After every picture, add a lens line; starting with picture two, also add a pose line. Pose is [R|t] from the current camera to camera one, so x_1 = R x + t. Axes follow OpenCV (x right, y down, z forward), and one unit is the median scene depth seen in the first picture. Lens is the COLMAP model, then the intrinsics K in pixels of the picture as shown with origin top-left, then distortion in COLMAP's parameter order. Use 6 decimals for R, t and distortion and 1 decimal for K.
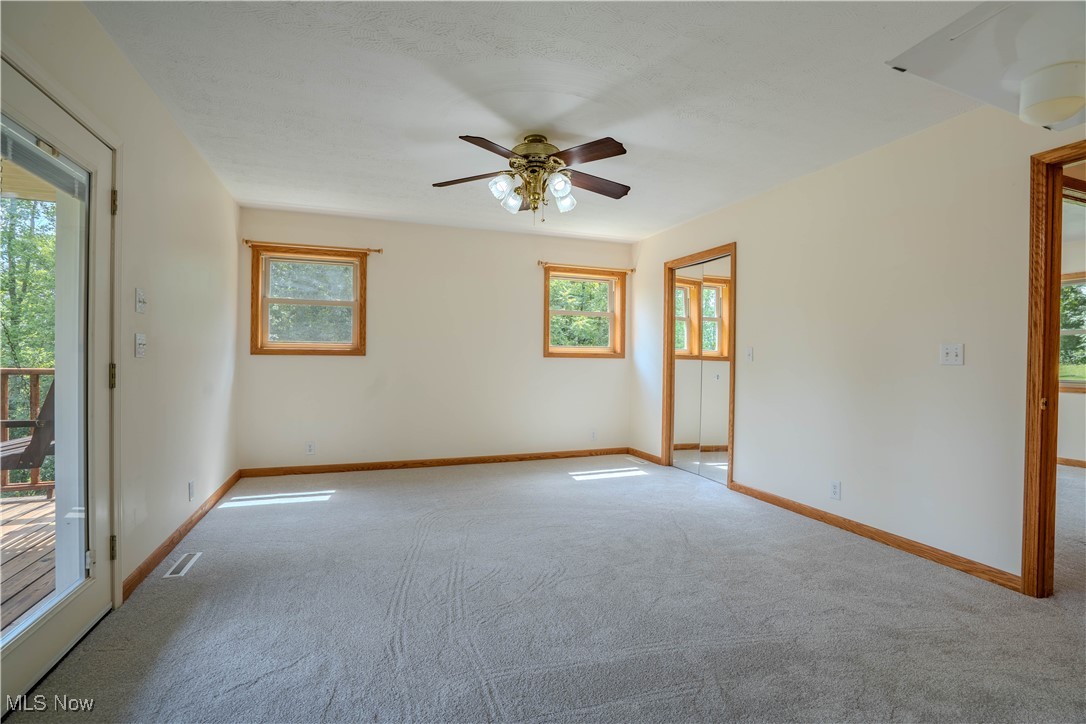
lens RADIAL K [[502.8, 0, 540.5], [0, 502.8, 360.6], [0, 0, 1]] dist [-0.005072, 0.002982]
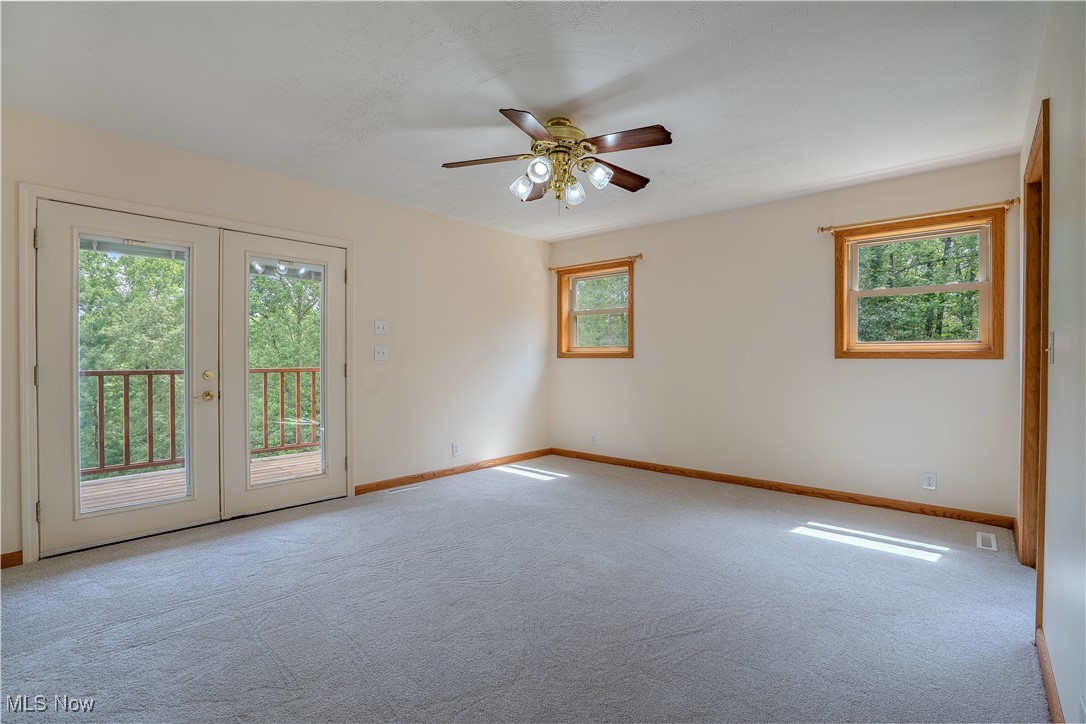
lens RADIAL K [[502.8, 0, 541.6], [0, 502.8, 361.0], [0, 0, 1]] dist [-0.005072, 0.002982]
pose [[0.492808, -0.000749, -0.870138, 0.485493], [-0.002953, 0.999992, -0.002534, 0.000187], [0.870133, 0.003818, 0.492802, 0.323113]]
